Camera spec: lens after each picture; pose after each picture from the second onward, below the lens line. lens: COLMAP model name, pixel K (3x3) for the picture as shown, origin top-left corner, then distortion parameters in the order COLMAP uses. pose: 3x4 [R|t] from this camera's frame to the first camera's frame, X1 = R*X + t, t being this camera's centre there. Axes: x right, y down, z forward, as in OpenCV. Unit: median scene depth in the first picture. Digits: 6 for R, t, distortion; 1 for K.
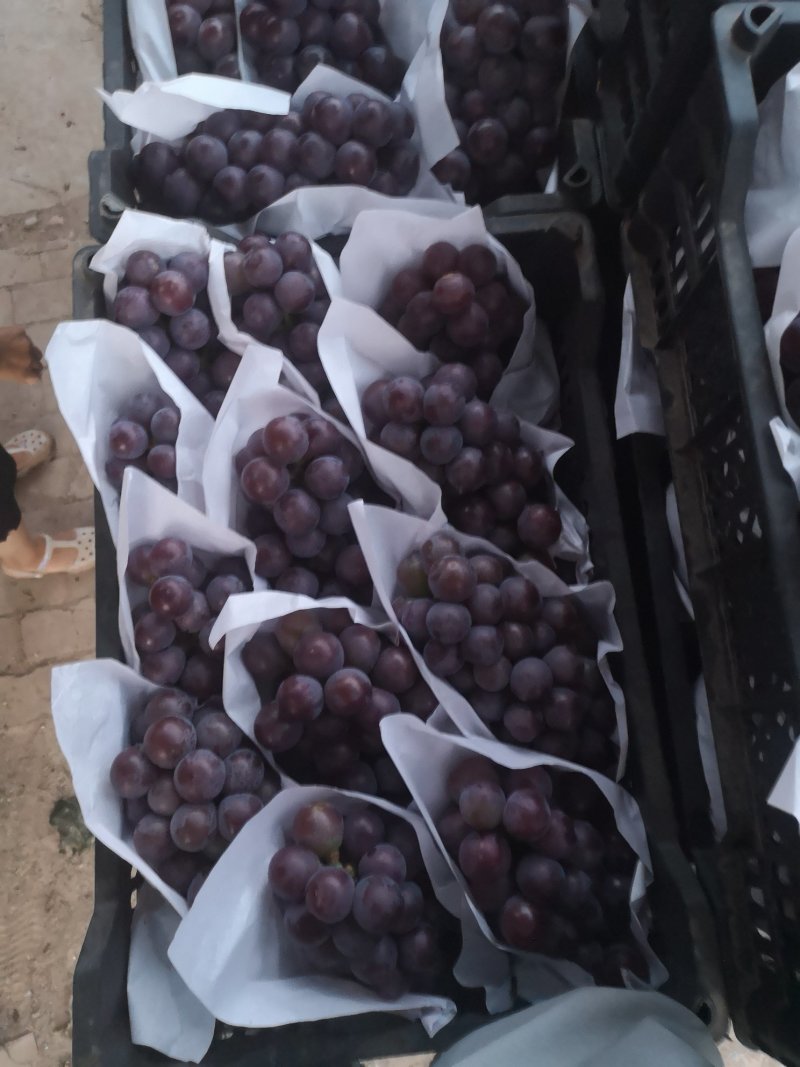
lens RADIAL K [[828.3, 0, 400.0], [0, 828.3, 533.5], [0, 0, 1]] dist [0.003449, 0.006429]
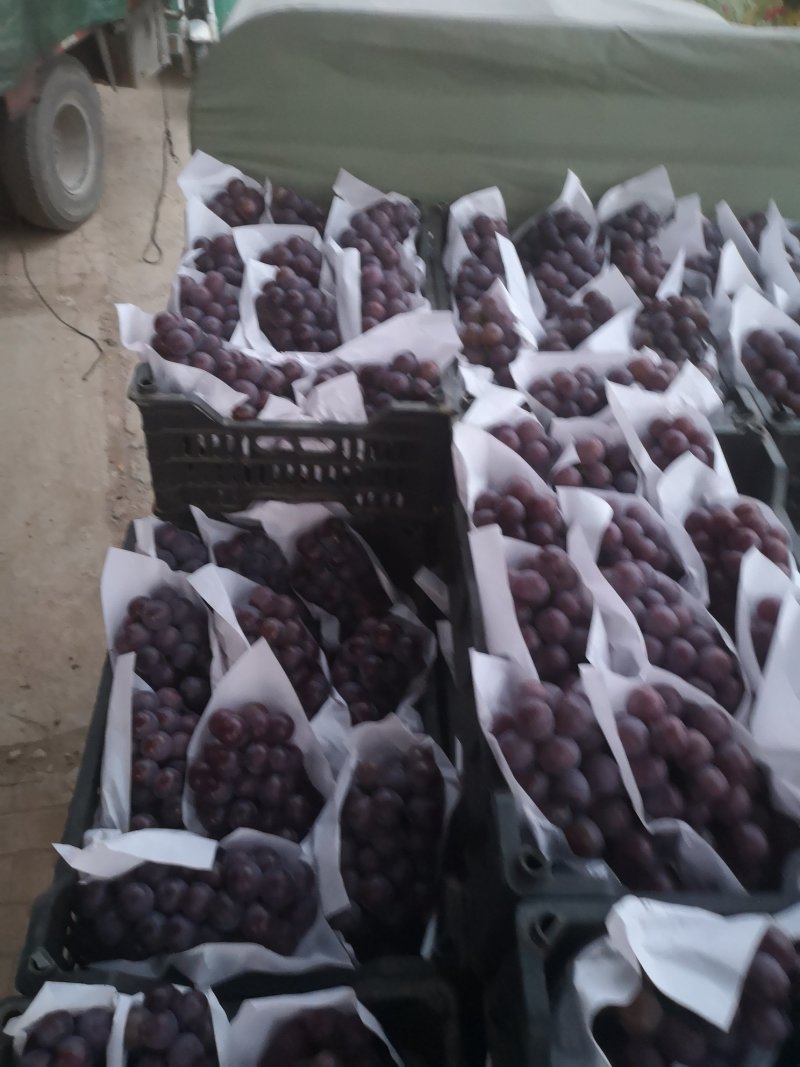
lens RADIAL K [[828.3, 0, 400.0], [0, 828.3, 533.5], [0, 0, 1]] dist [0.003449, 0.006429]
pose [[0.998487, 0.054600, 0.006461, 0.108094], [-0.043409, 0.854999, -0.516810, -0.315752], [-0.033742, 0.515748, 0.856076, -0.299224]]
